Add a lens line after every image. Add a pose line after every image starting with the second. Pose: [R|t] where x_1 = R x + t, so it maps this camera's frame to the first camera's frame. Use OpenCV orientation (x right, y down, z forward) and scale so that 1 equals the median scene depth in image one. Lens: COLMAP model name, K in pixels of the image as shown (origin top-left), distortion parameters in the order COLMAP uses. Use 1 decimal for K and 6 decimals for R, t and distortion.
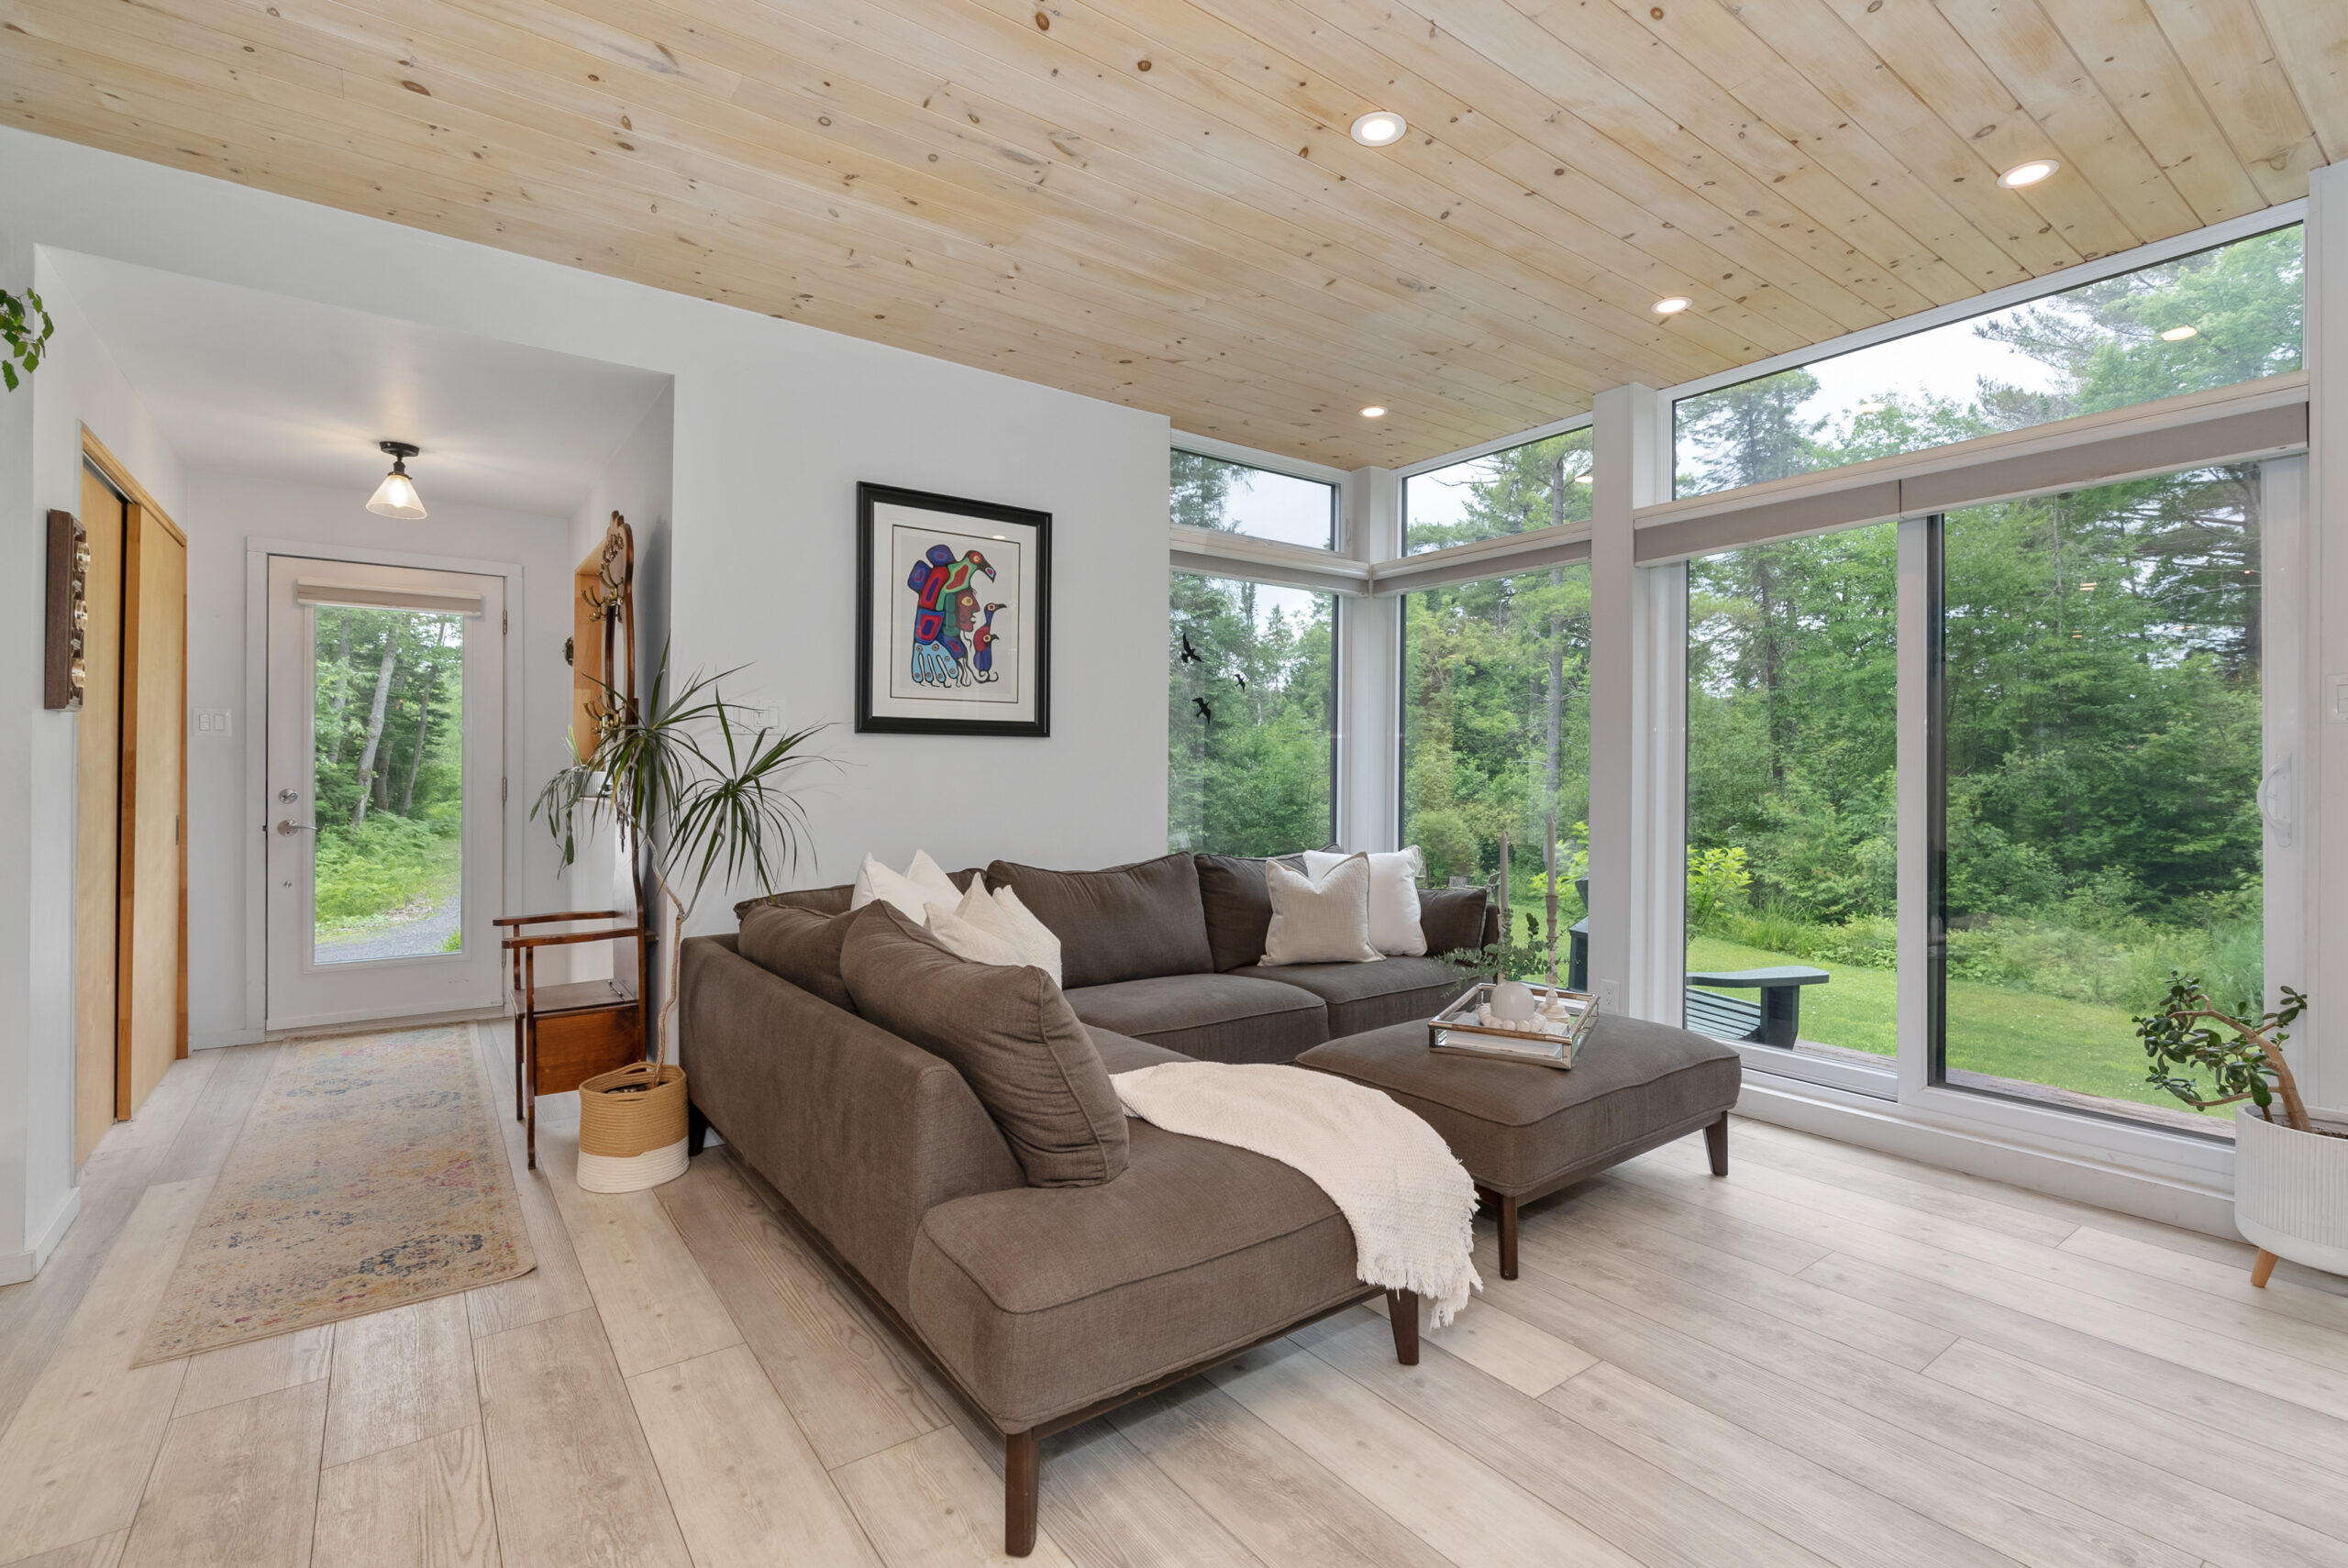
lens RADIAL K [[1069.4, 0, 1183.3], [0, 1069.4, 774.8], [0, 0, 1]] dist [-0.008107, 0.002978]
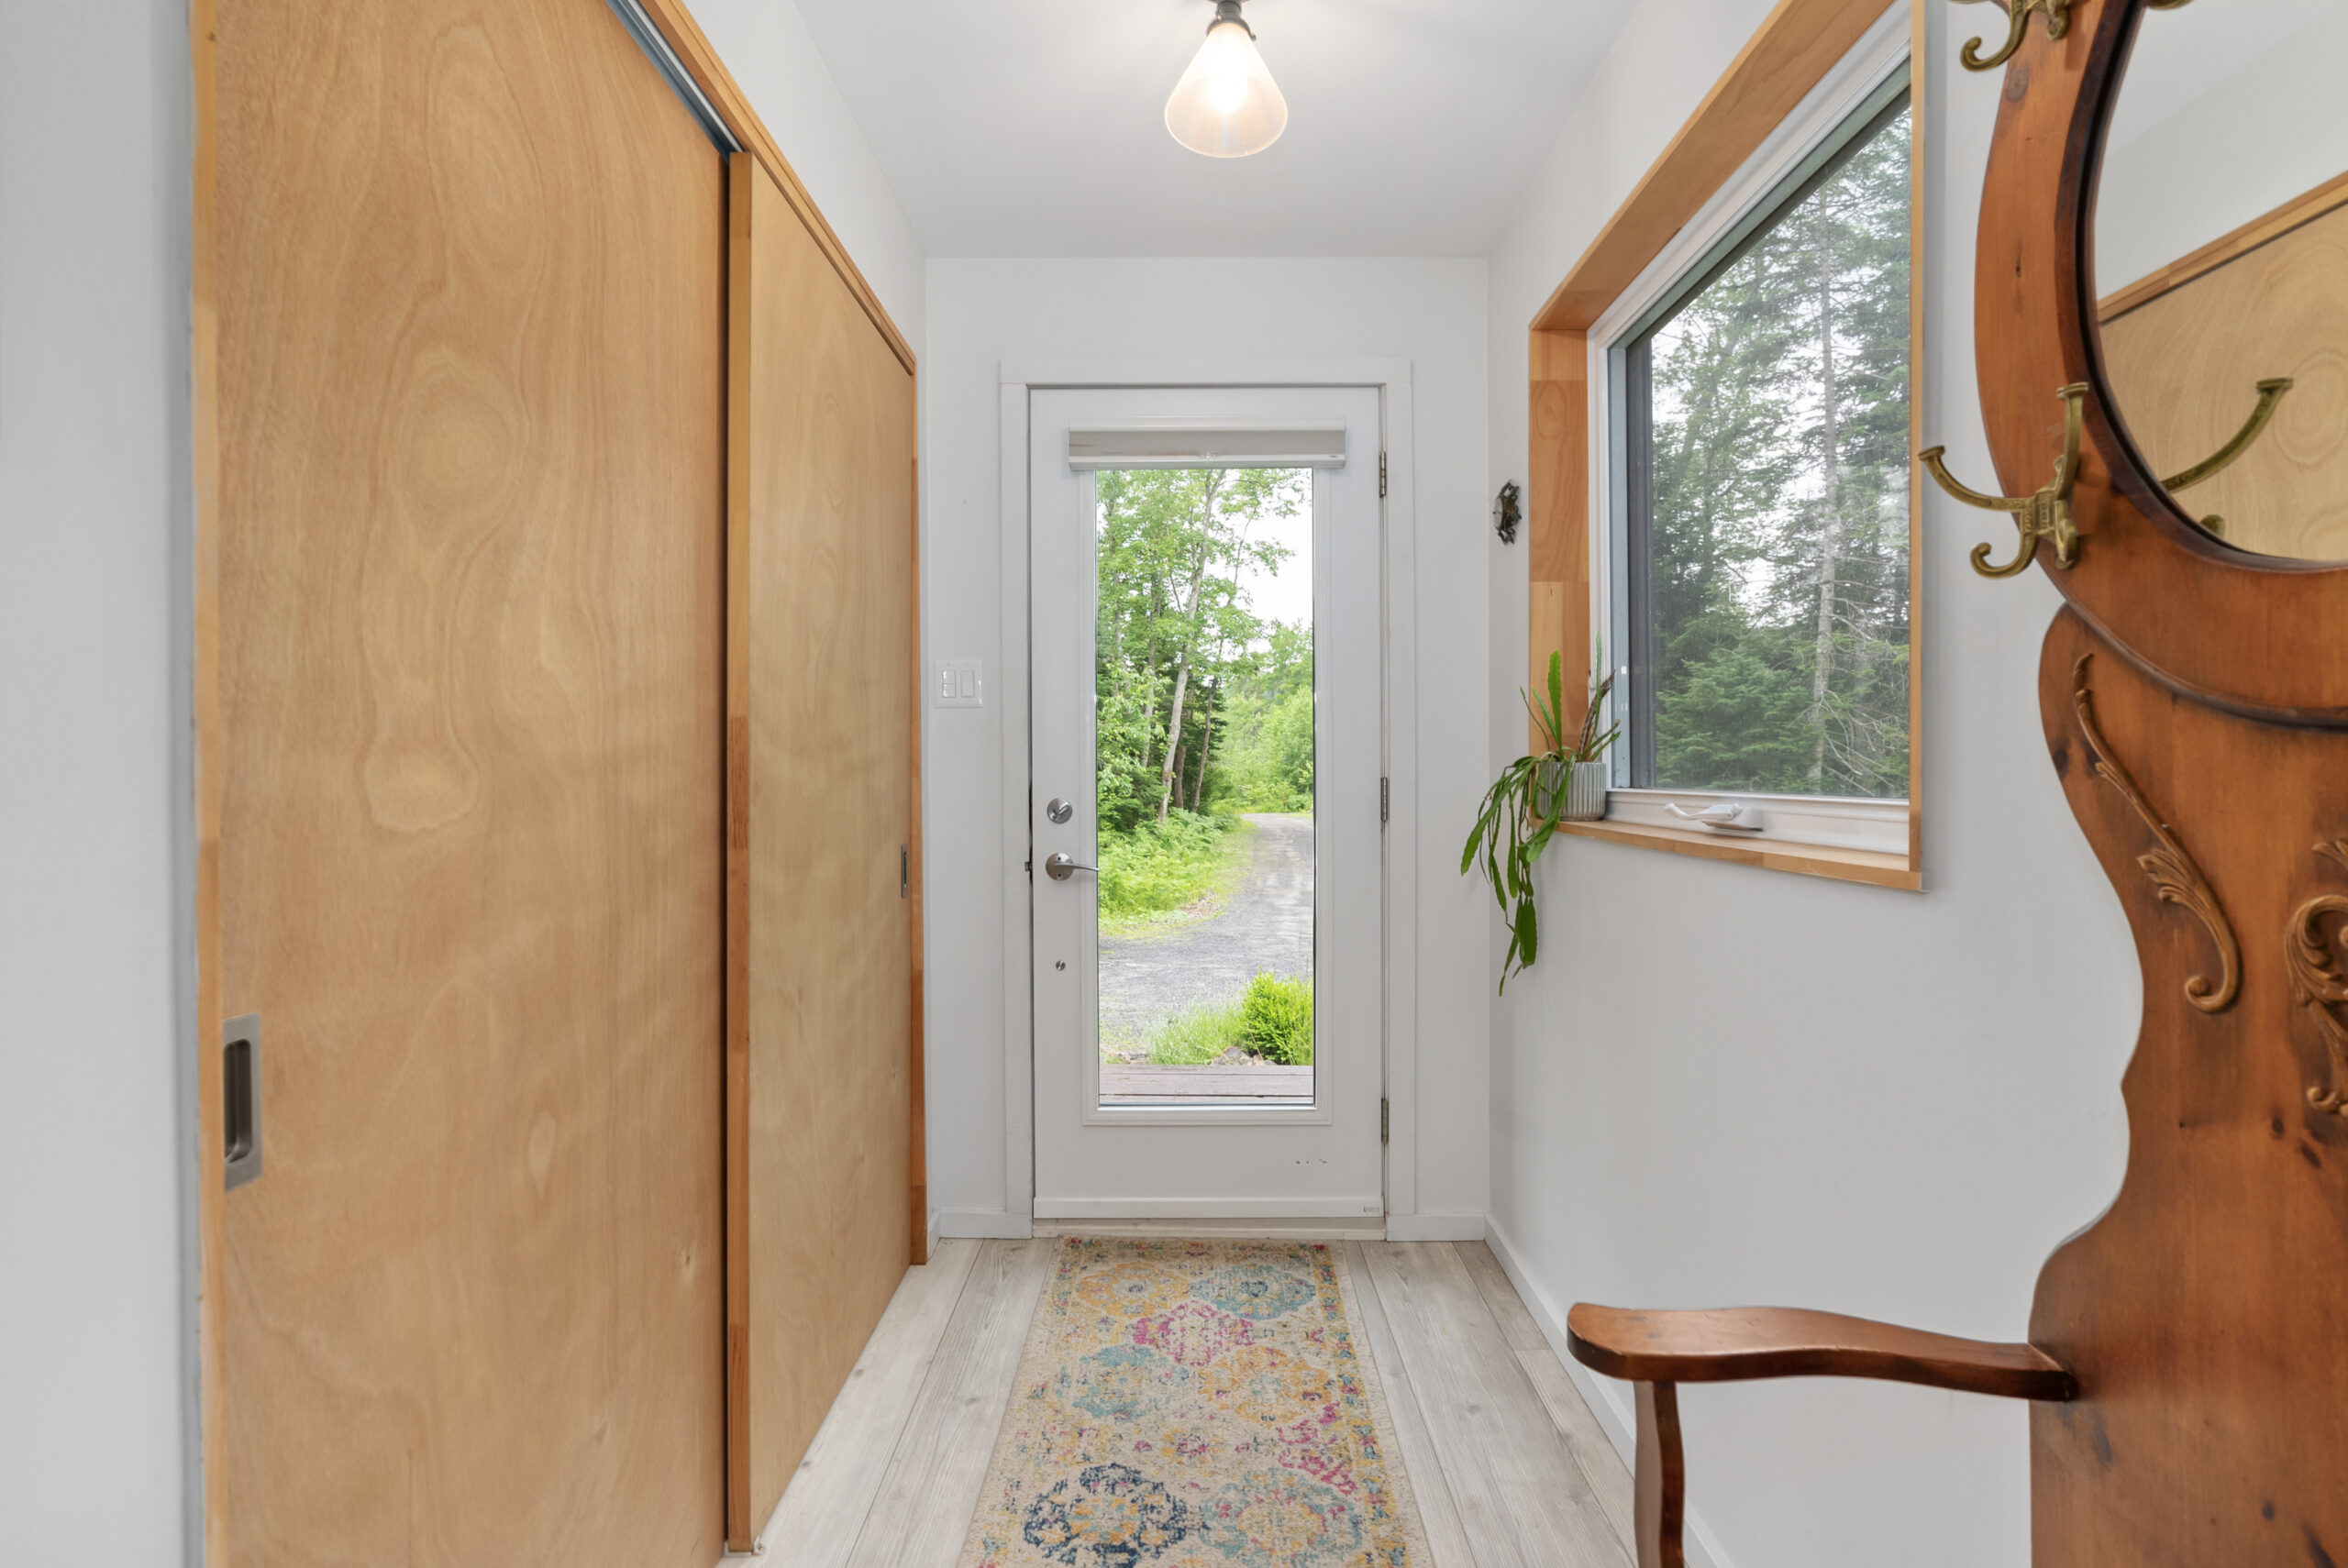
lens RADIAL K [[1069.4, 0, 1176.2], [0, 1069.4, 775.7], [0, 0, 1]] dist [-0.008107, 0.002978]
pose [[0.798433, -0.004868, -0.602064, -0.419548], [0.005650, 0.999984, -0.000592, 0.001827], [0.602057, -0.002929, 0.798448, 0.546319]]
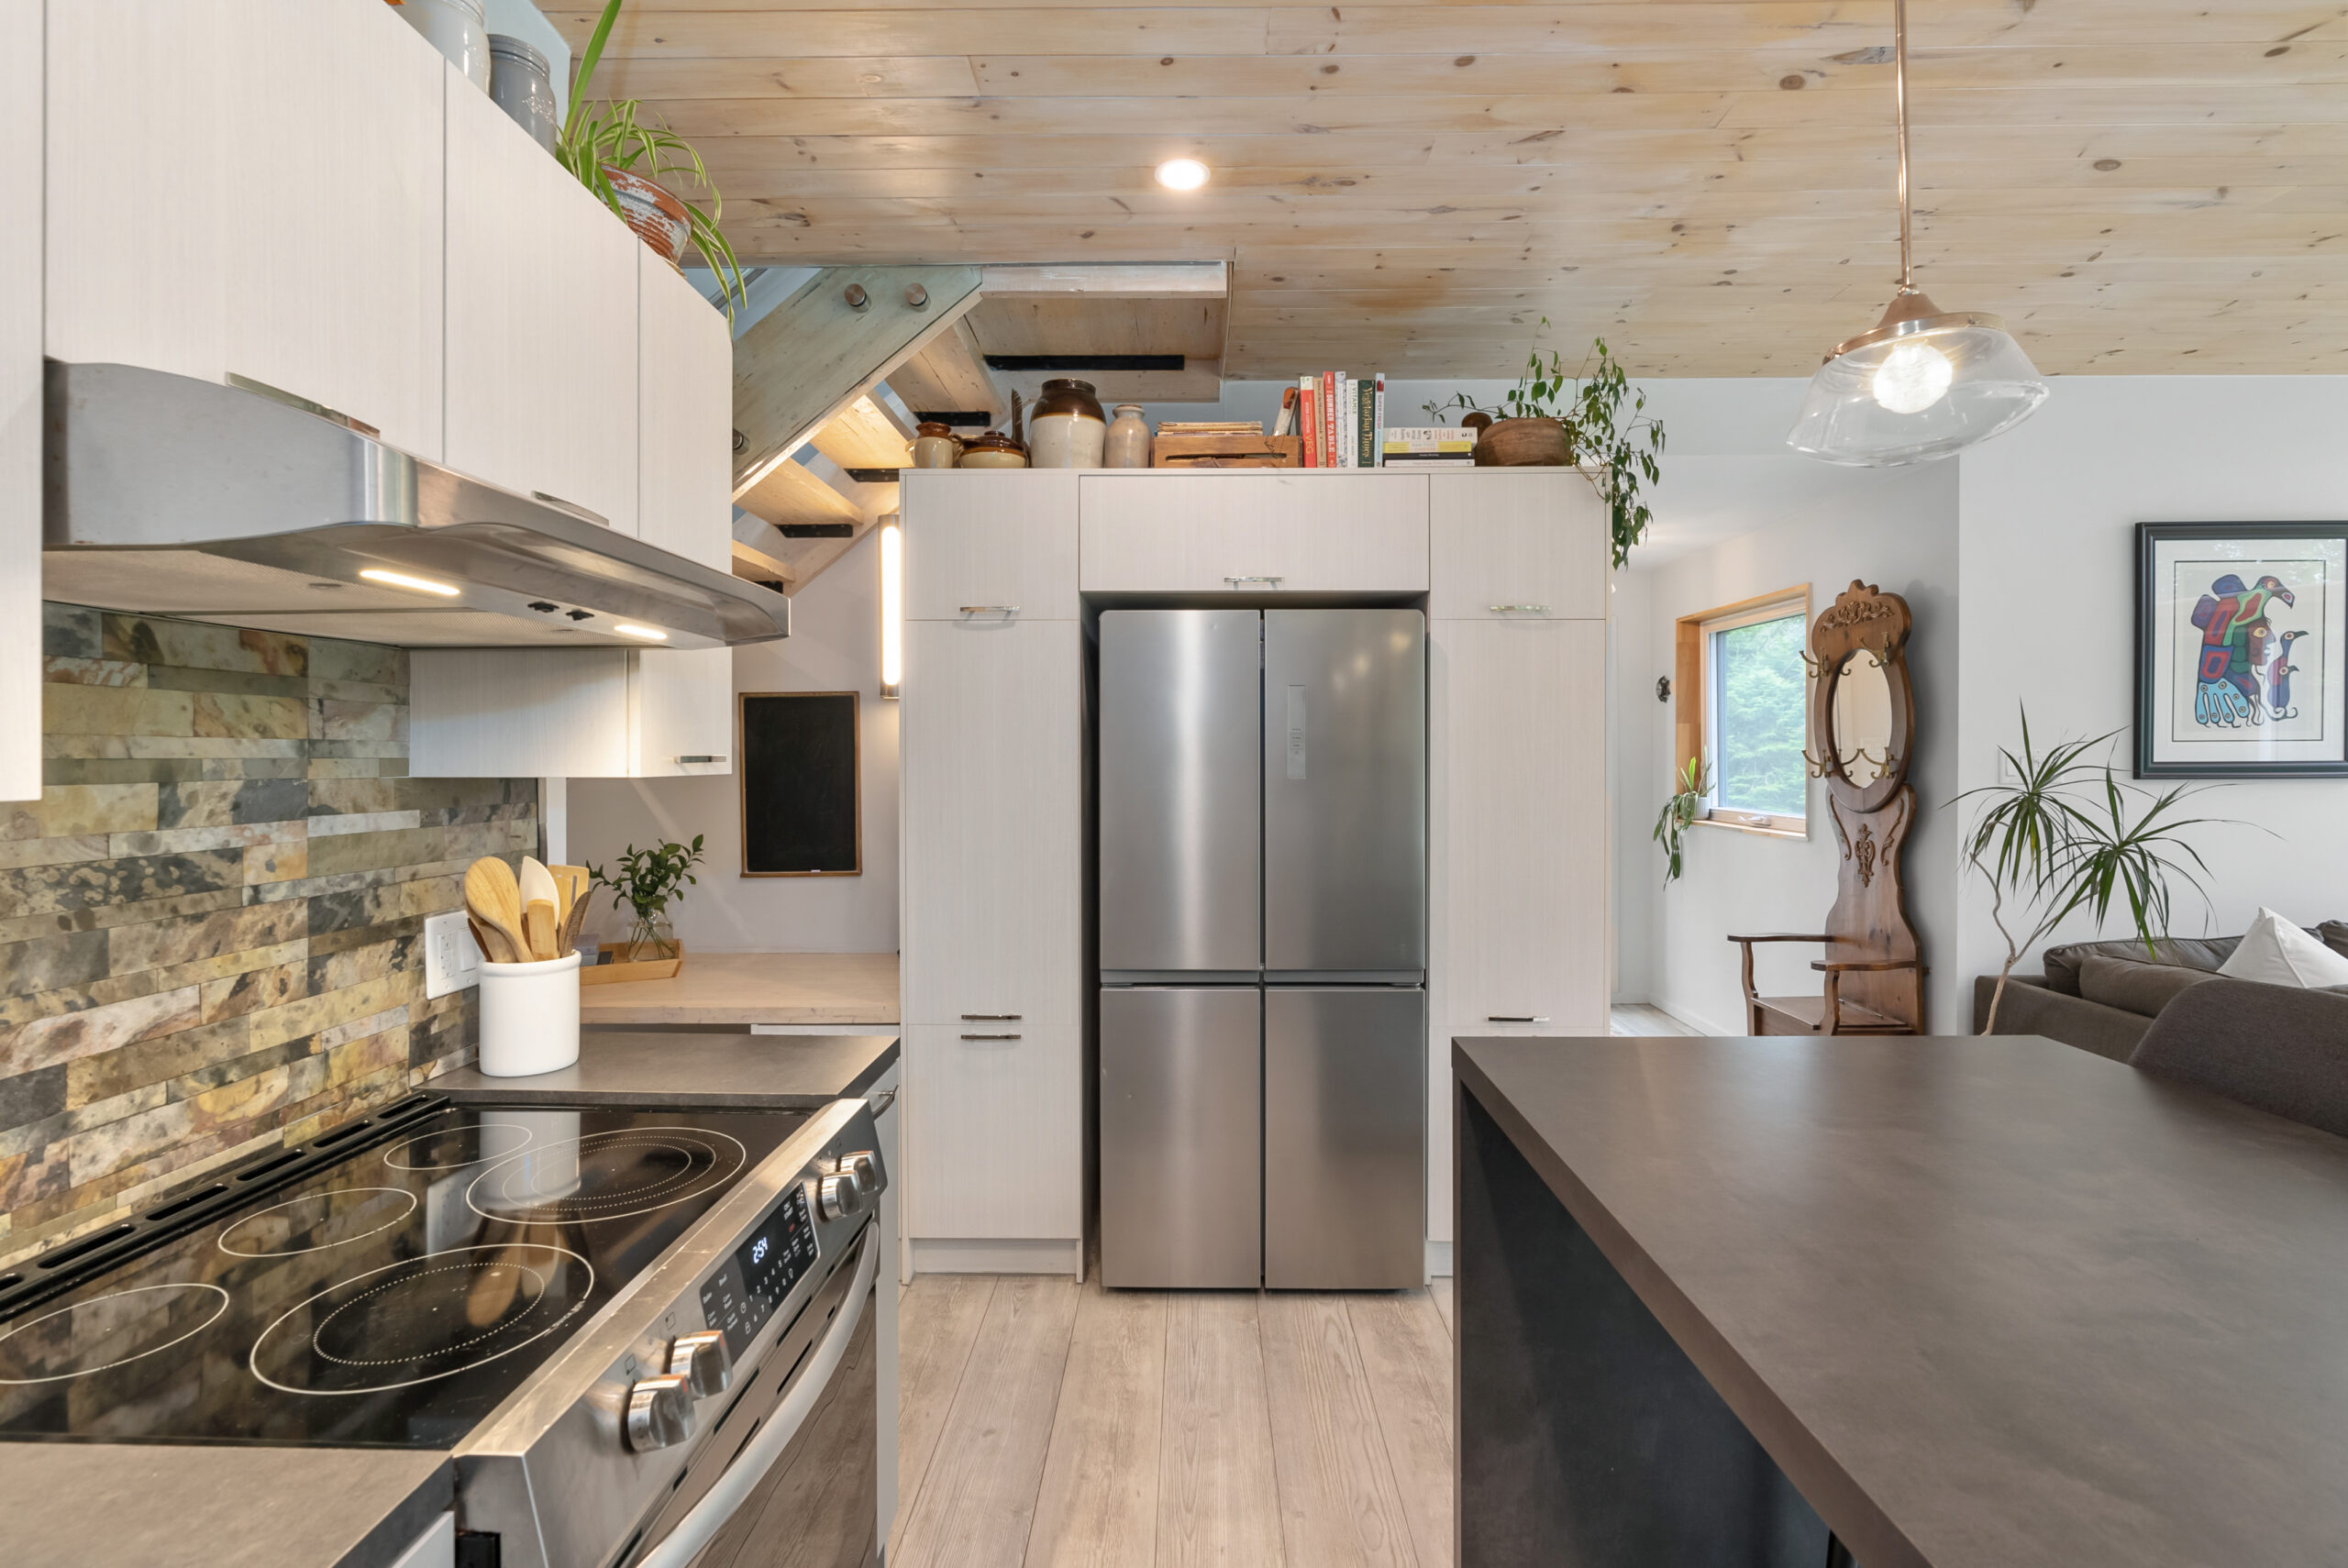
lens RADIAL K [[1069.4, 0, 1179.0], [0, 1069.4, 762.7], [0, 0, 1]] dist [-0.008107, 0.002978]
pose [[0.793179, -0.003486, -0.608978, -0.301206], [0.008218, 0.999954, 0.004980, -0.049273], [0.608933, -0.008954, 0.793171, -0.228957]]
